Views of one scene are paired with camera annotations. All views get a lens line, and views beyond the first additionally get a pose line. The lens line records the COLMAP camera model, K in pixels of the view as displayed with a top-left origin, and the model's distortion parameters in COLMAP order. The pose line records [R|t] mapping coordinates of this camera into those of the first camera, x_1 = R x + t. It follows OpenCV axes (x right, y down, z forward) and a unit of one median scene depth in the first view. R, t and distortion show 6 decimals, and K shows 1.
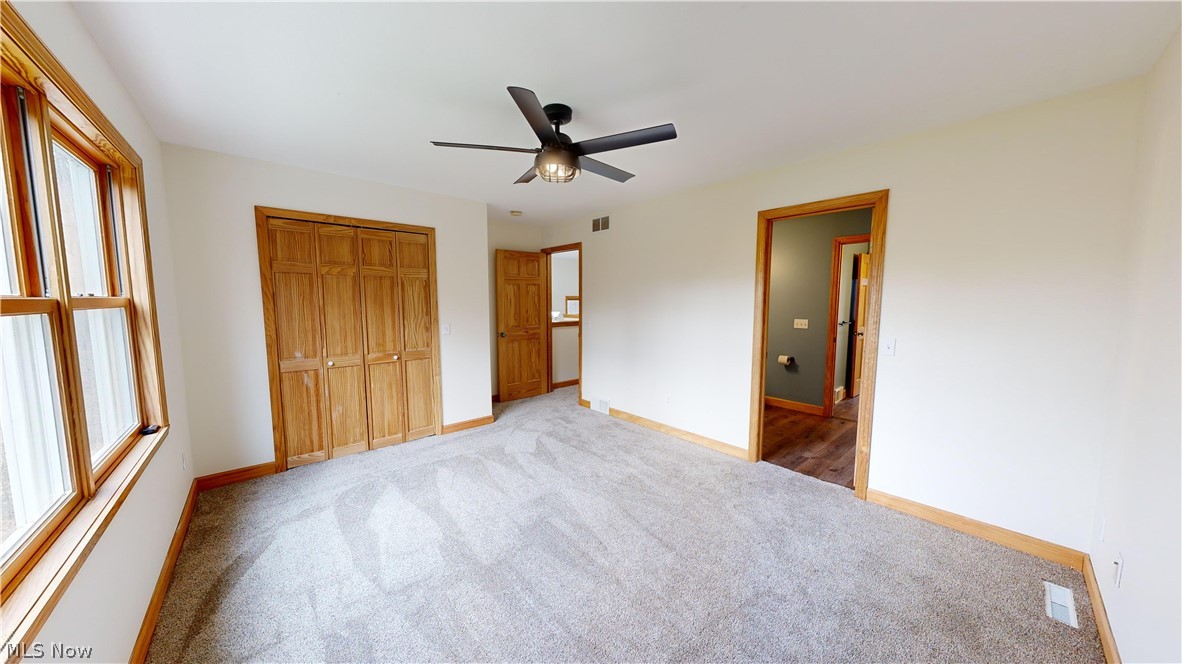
lens RADIAL K [[374.3, 0, 596.2], [0, 374.3, 332.4], [0, 0, 1]] dist [-0.001566, 0.000580]
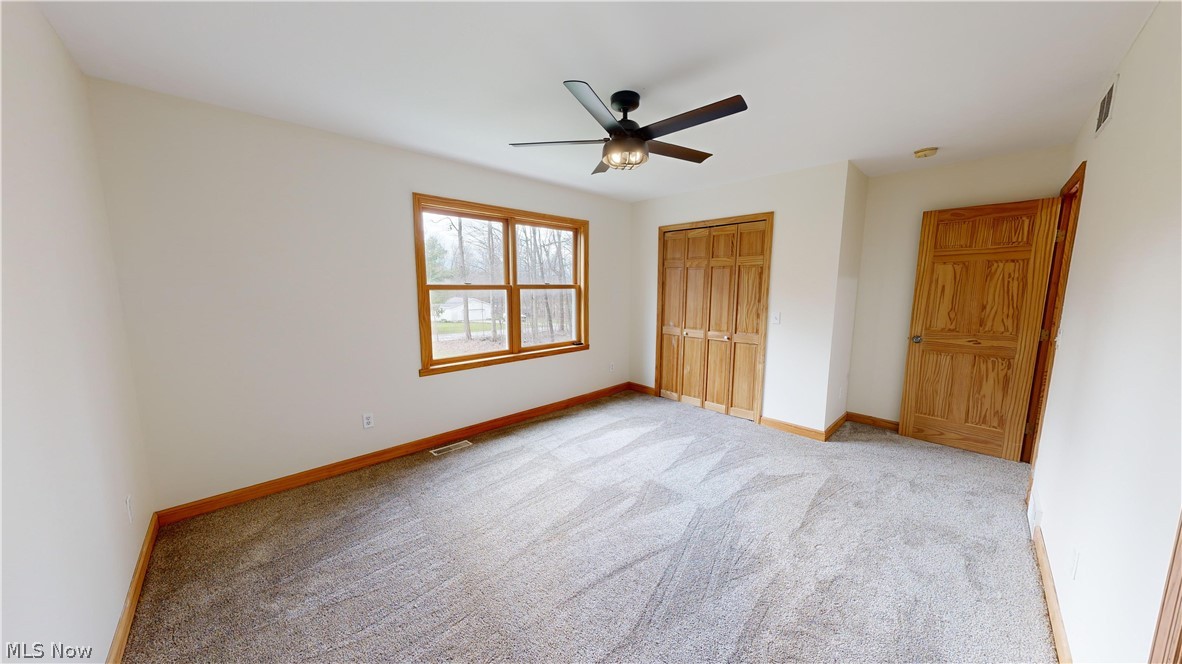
lens RADIAL K [[374.3, 0, 581.8], [0, 374.3, 328.4], [0, 0, 1]] dist [-0.001566, 0.000580]
pose [[0.022137, 0.116904, -0.992897, 0.576650], [-0.090722, 0.989277, 0.114455, -0.050657], [0.995630, 0.087544, 0.032506, 0.531143]]
